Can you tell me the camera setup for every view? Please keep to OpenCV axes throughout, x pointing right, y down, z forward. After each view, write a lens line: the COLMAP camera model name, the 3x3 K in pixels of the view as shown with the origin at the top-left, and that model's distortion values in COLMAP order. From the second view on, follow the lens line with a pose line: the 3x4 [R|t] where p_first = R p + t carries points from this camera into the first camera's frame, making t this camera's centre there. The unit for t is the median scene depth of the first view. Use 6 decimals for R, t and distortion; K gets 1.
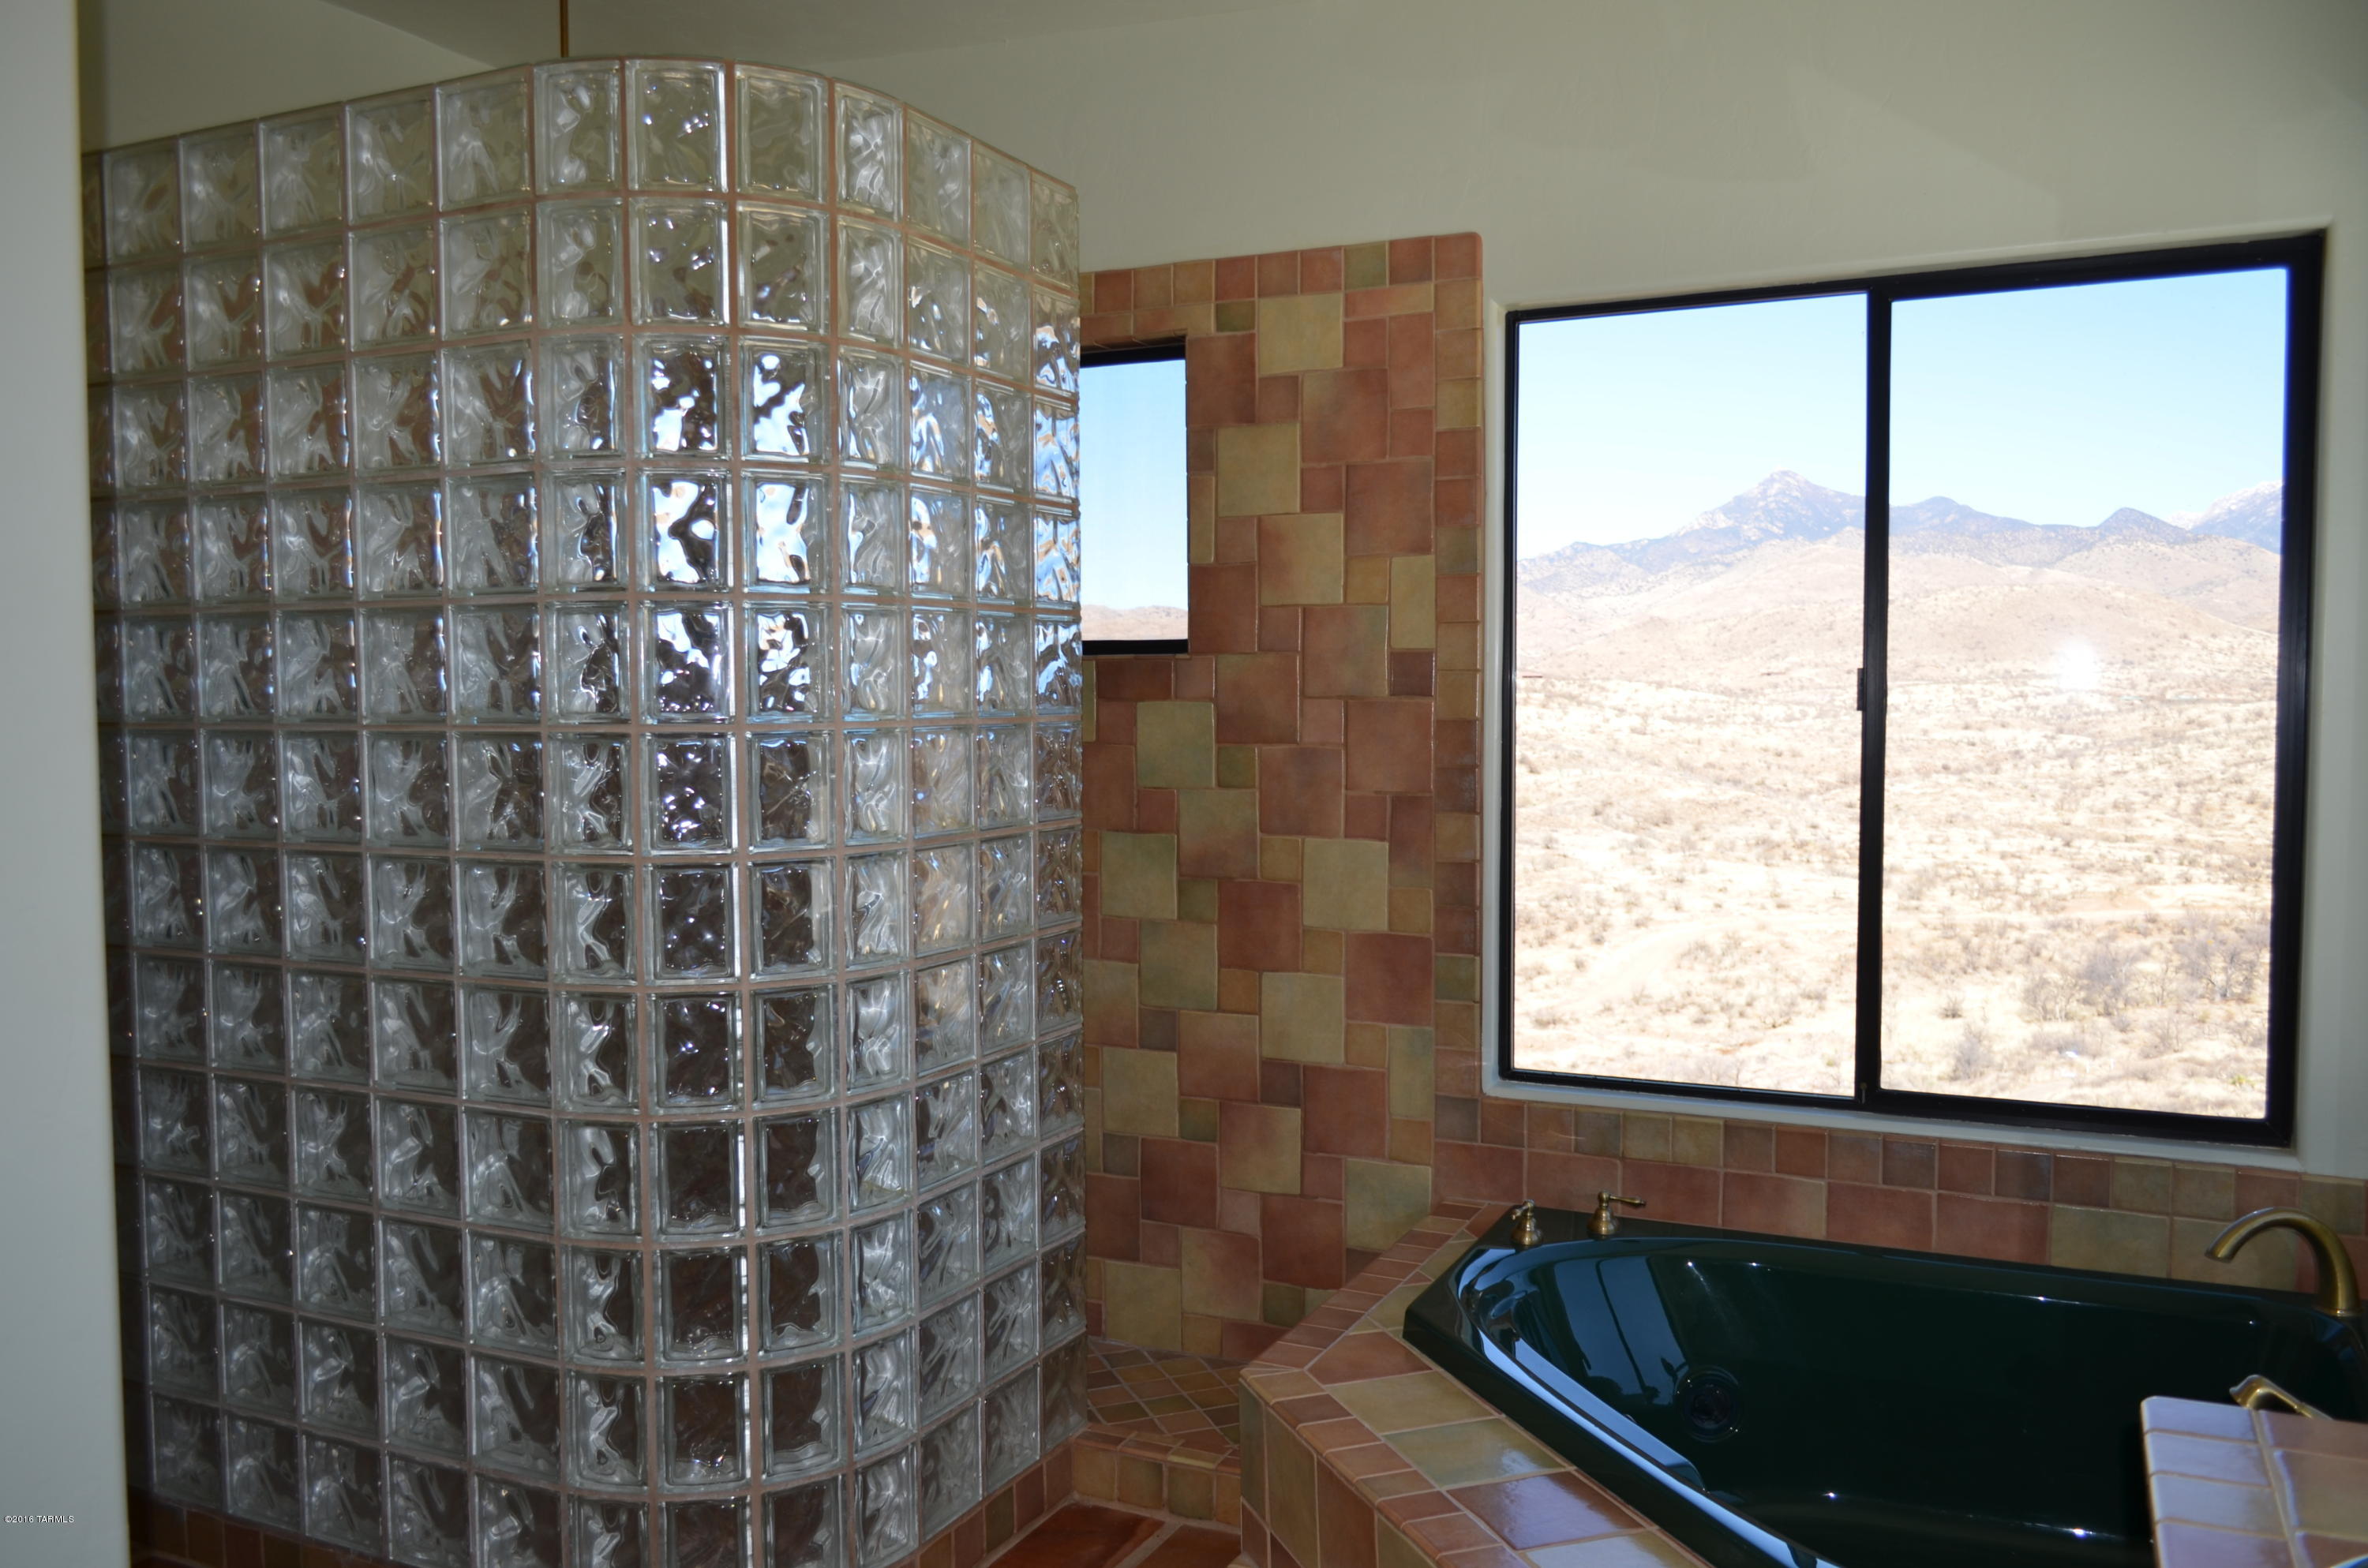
lens RADIAL K [[1840.6, 0, 1194.8], [0, 1840.6, 780.1], [0, 0, 1]] dist [-0.013484, 0.002313]
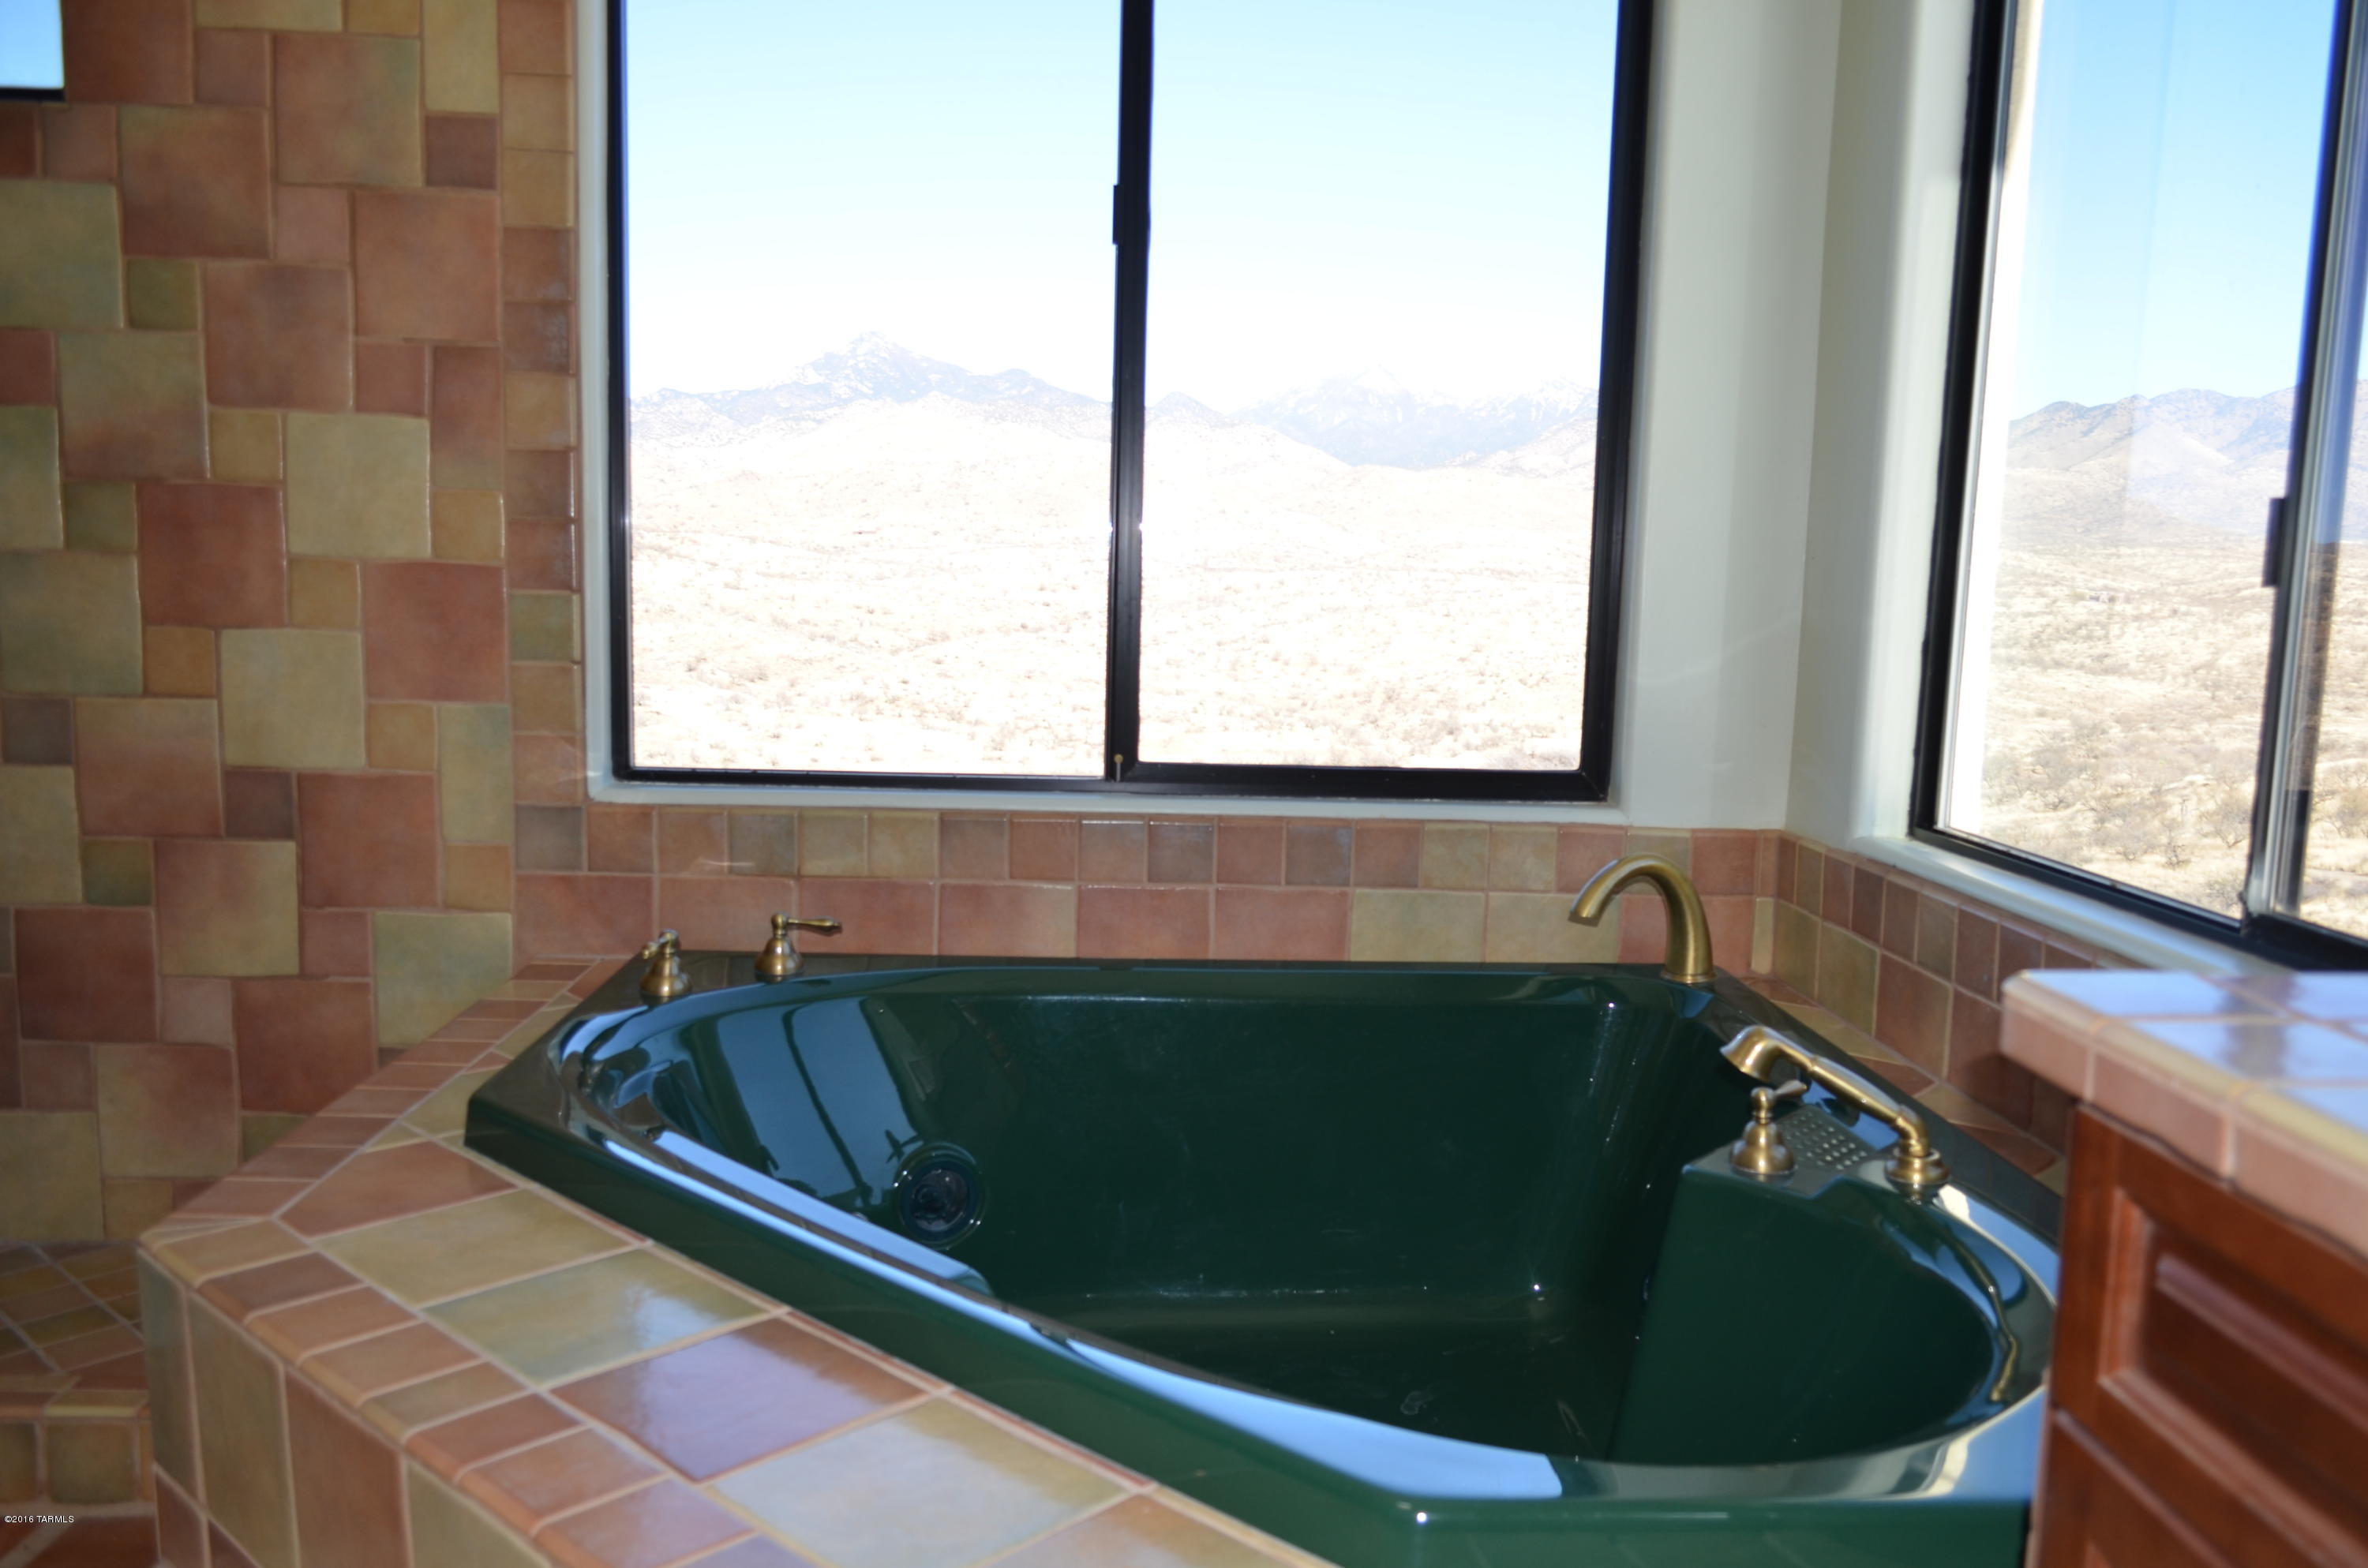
lens RADIAL K [[1840.6, 0, 1191.0], [0, 1840.6, 801.1], [0, 0, 1]] dist [-0.013484, 0.002313]
pose [[0.886378, -0.033657, 0.461738, 0.040240], [-0.005588, 0.996503, 0.083365, 0.111282], [-0.462929, -0.076473, 0.883090, 0.296502]]
